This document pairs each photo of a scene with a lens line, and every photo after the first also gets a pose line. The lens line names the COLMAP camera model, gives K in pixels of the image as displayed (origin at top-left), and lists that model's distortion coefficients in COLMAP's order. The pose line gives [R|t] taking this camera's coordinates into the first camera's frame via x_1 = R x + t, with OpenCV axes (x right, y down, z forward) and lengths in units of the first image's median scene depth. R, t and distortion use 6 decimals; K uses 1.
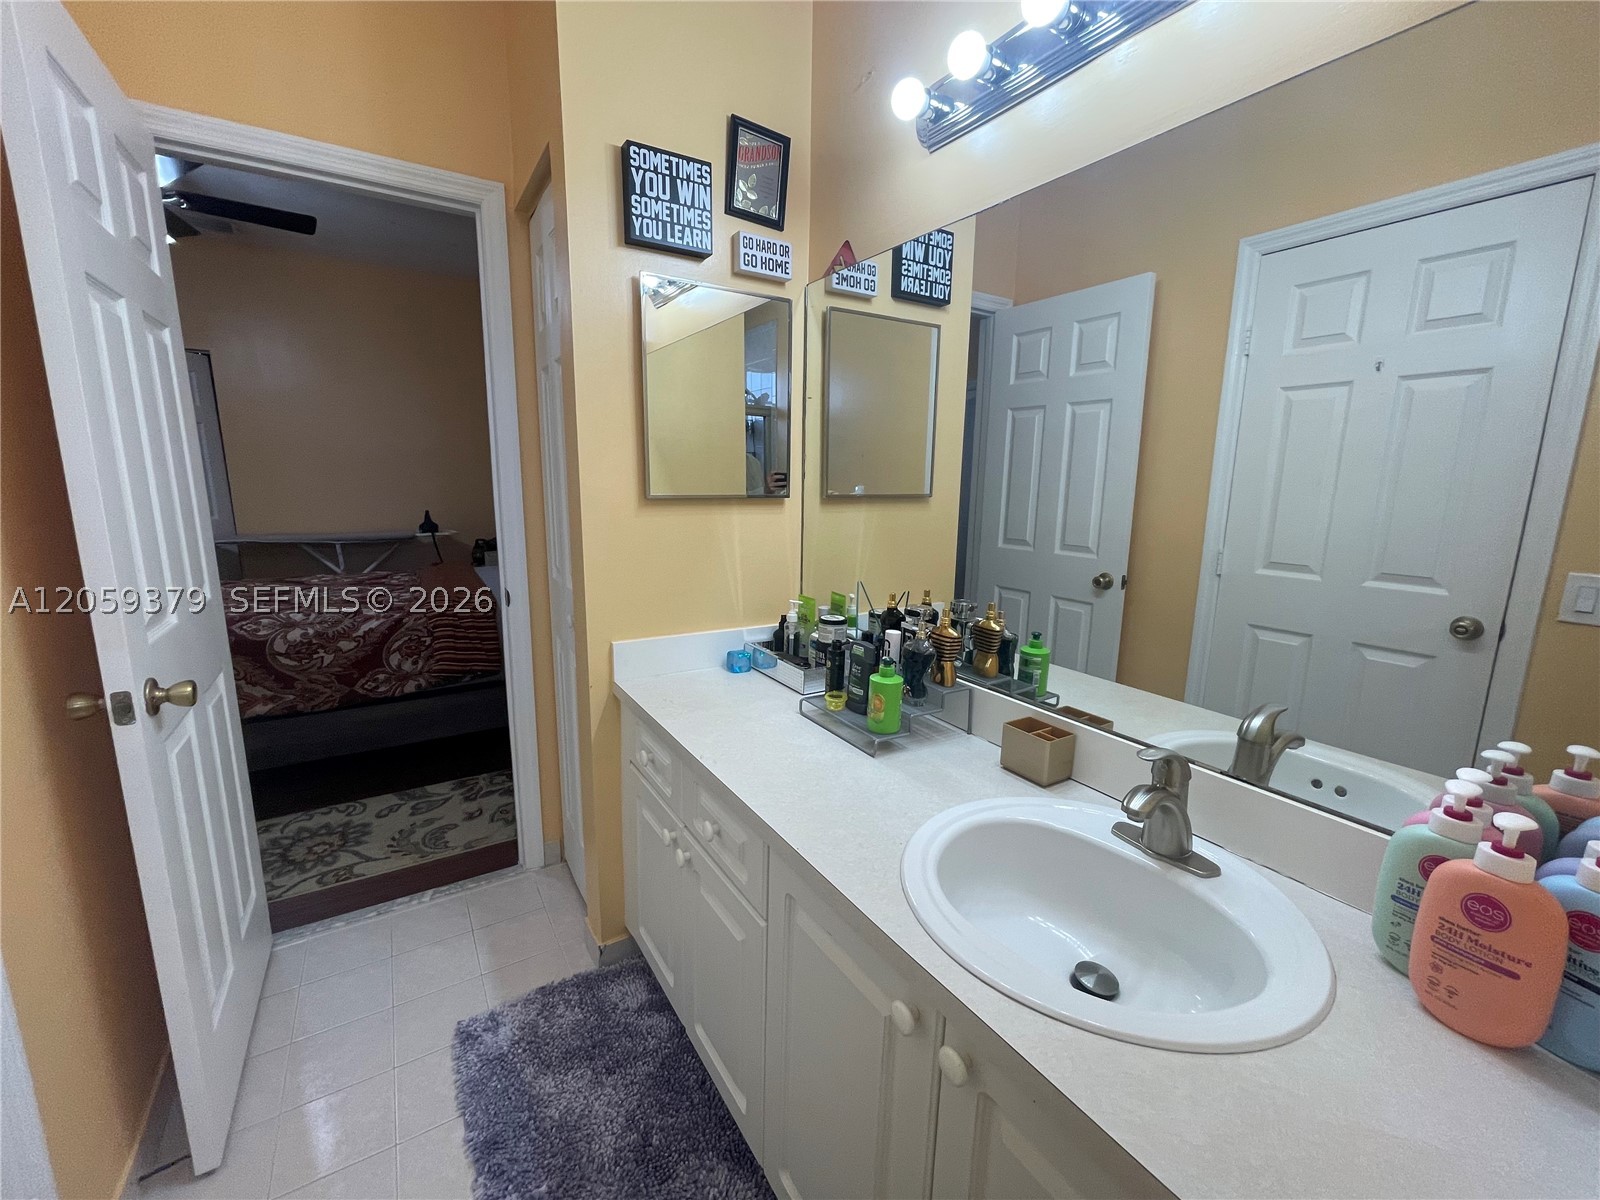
lens RADIAL K [[652.3, 0, 800.0], [0, 652.3, 600.0], [0, 0, 1]] dist [-0.012746, 0.007034]
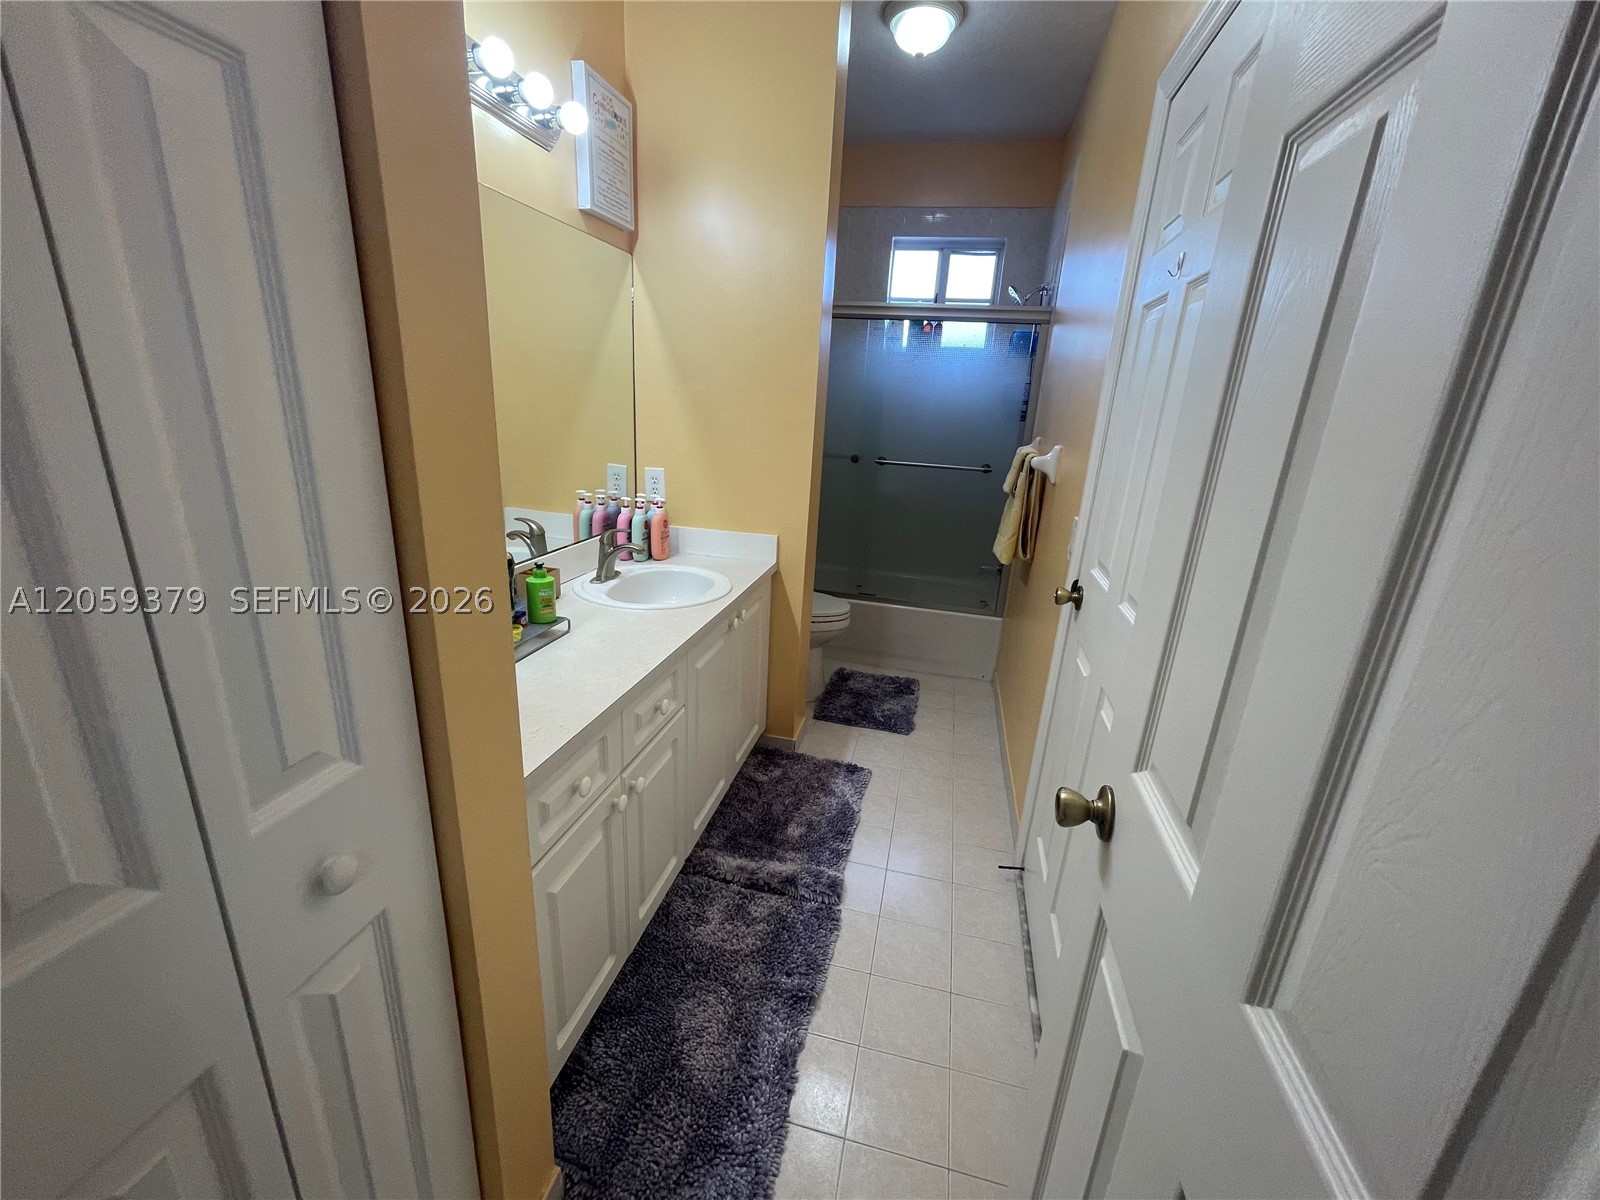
lens RADIAL K [[647.7, 0, 795.4], [0, 647.7, 598.2], [0, 0, 1]] dist [0.001209, 0.000061]
pose [[-0.692392, -0.262327, 0.672144, -0.773324], [0.069864, 0.902813, 0.424321, -0.251531], [-0.718131, 0.340755, -0.606773, 1.041765]]
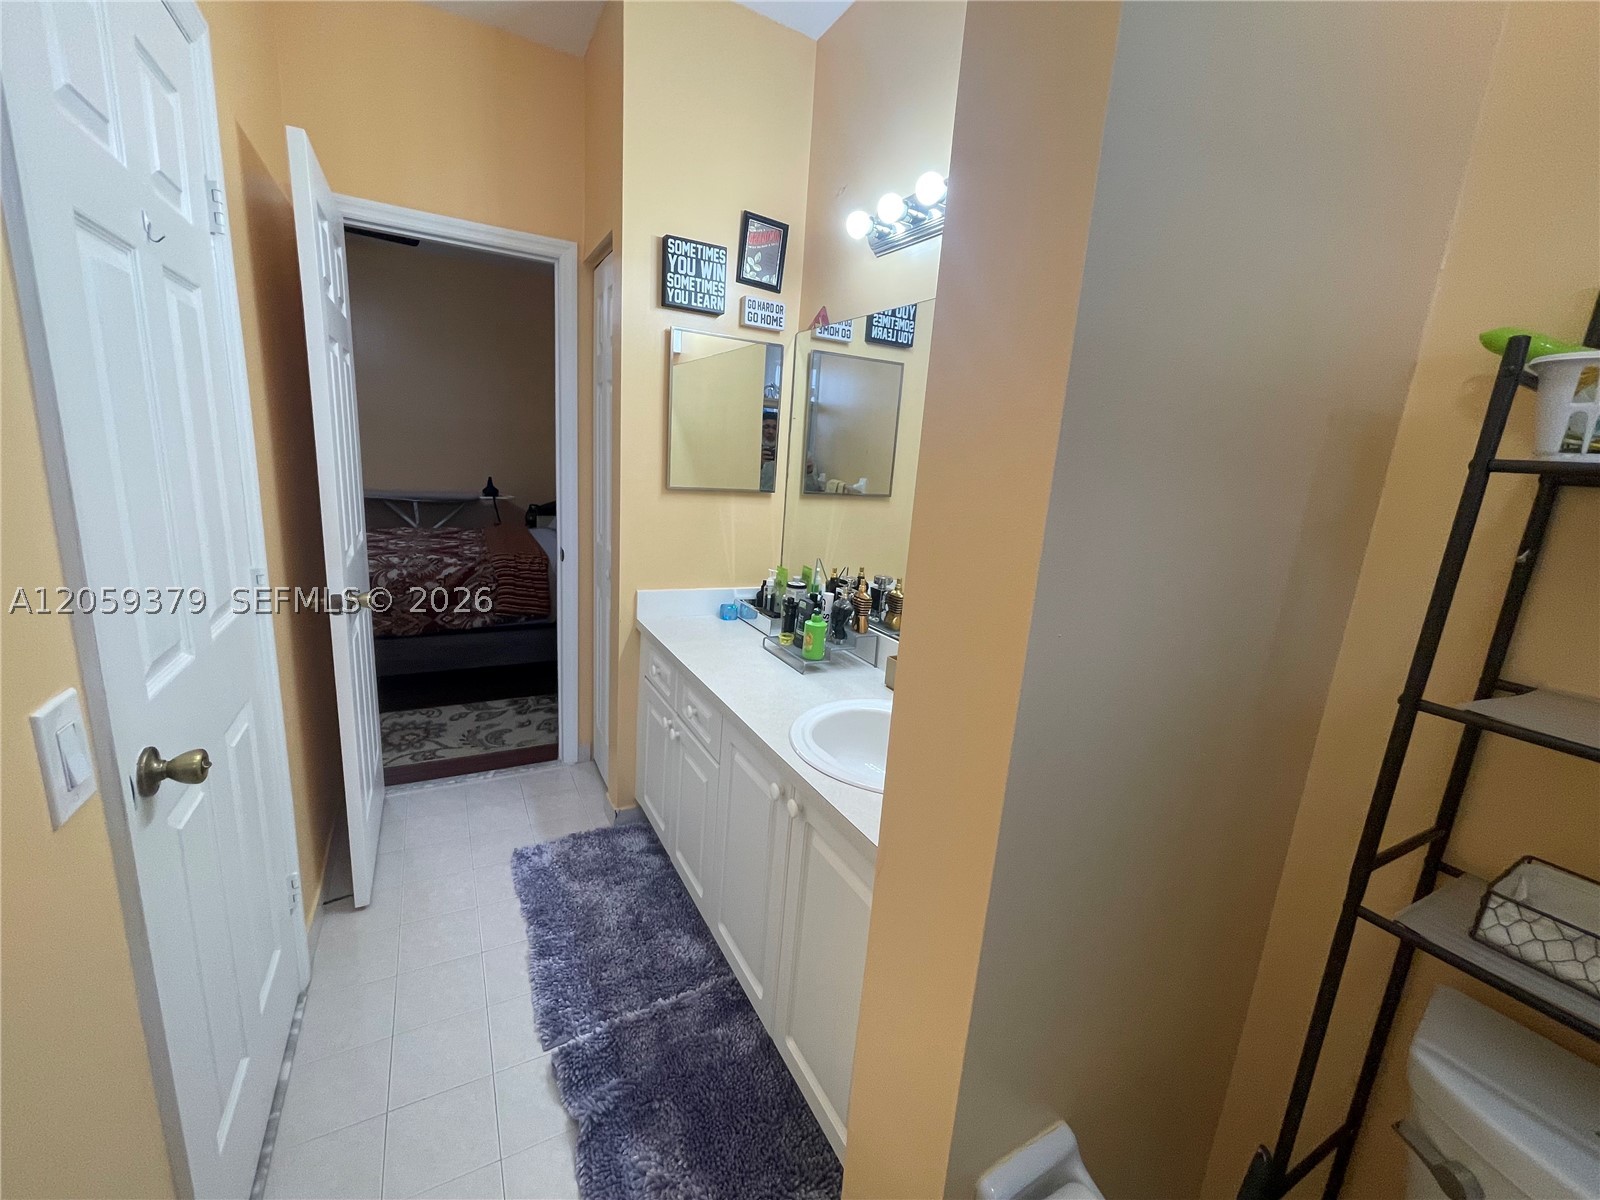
lens RADIAL K [[647.7, 0, 795.4], [0, 647.7, 598.2], [0, 0, 1]] dist [0.001209, 0.000061]
pose [[0.996347, 0.066609, -0.053444, 0.118335], [-0.064979, 0.997384, 0.031680, 0.014492], [0.055414, -0.028092, 0.998068, -0.347213]]
